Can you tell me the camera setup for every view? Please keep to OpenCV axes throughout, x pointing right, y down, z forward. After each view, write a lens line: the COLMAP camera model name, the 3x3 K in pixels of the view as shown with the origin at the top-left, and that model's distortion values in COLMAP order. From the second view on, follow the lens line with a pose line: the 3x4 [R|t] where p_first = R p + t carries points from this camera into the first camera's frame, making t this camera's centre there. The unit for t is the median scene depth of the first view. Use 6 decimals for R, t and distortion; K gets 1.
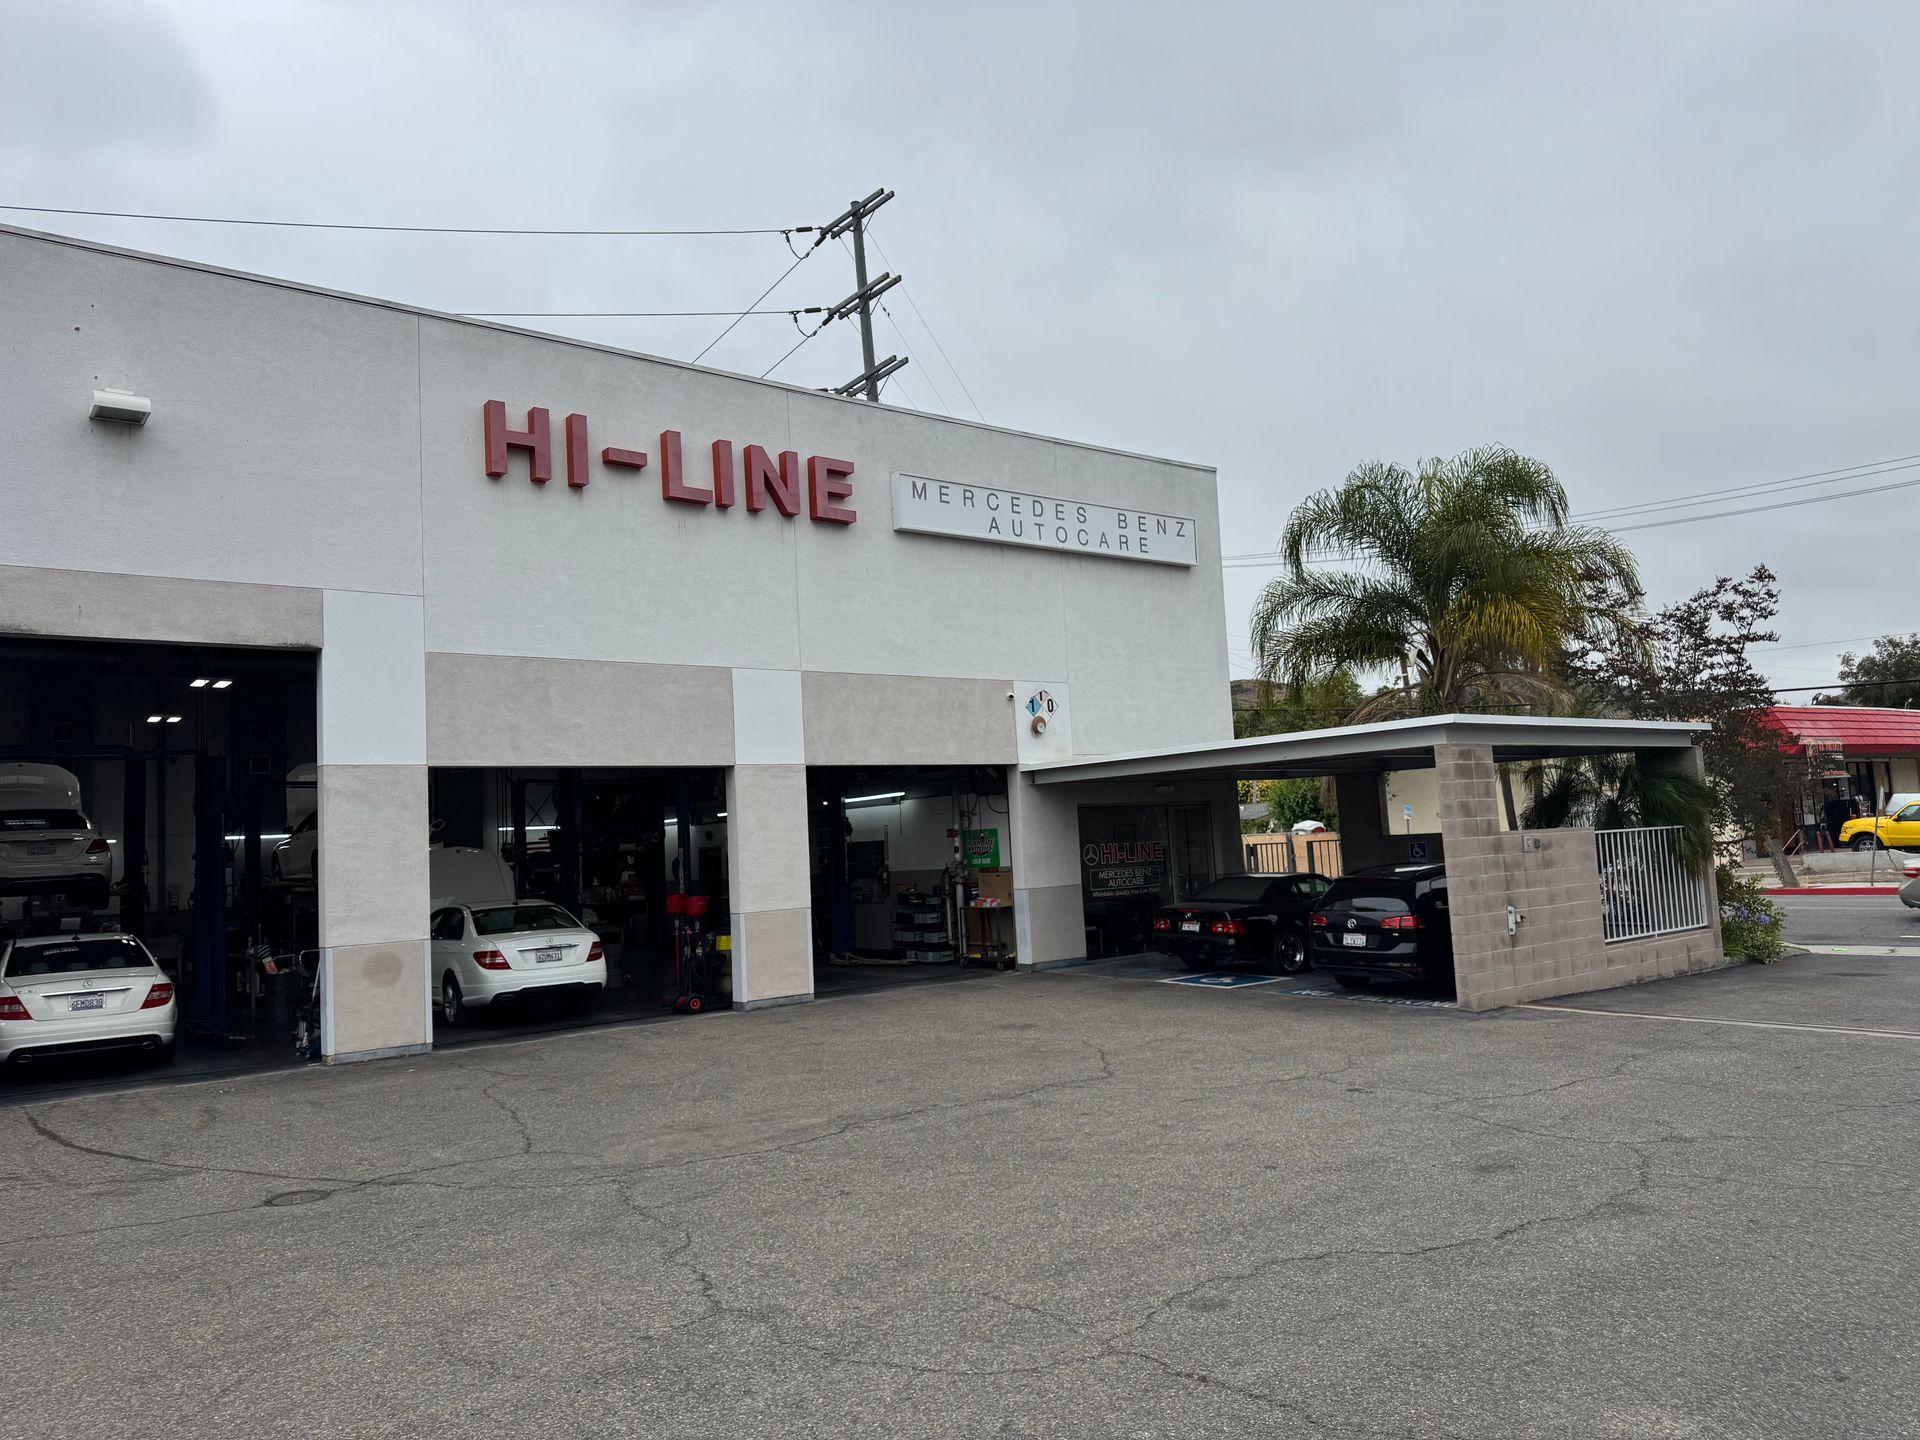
lens RADIAL K [[1371.3, 0, 959.3], [0, 1371.3, 730.3], [0, 0, 1]] dist [0.044878, -0.053656]
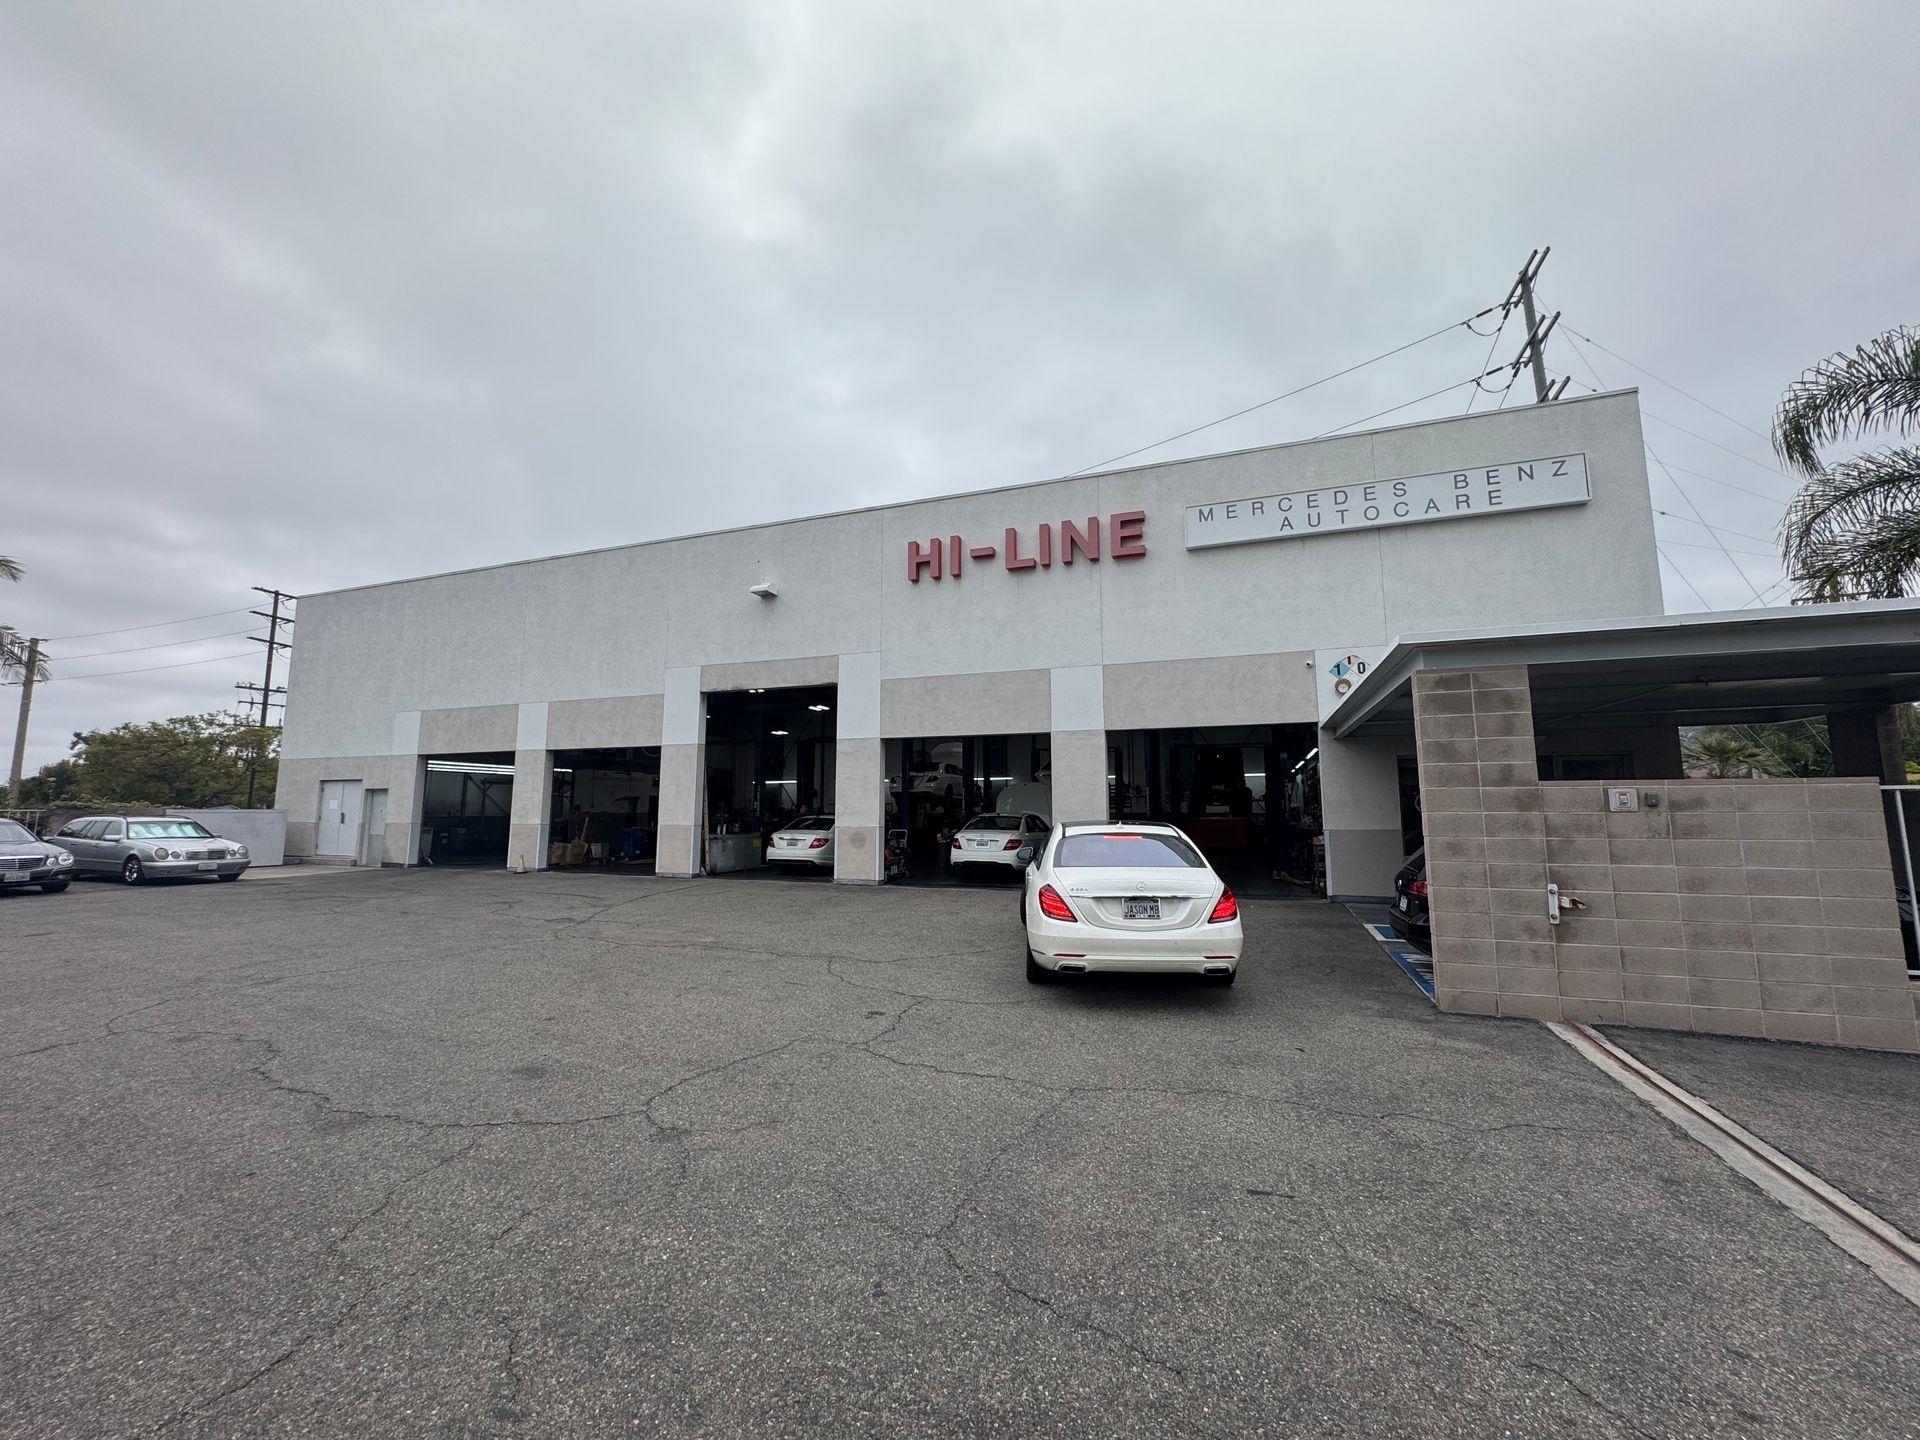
lens RADIAL K [[782.4, 0, 960.0], [0, 782.4, 720.0], [0, 0, 1]] dist [-0.014214, -0.000293]
pose [[0.493196, -0.051918, -0.868368, 0.541589], [0.046916, 0.998352, -0.033043, 0.035978], [0.868652, -0.024444, 0.494819, 0.475509]]
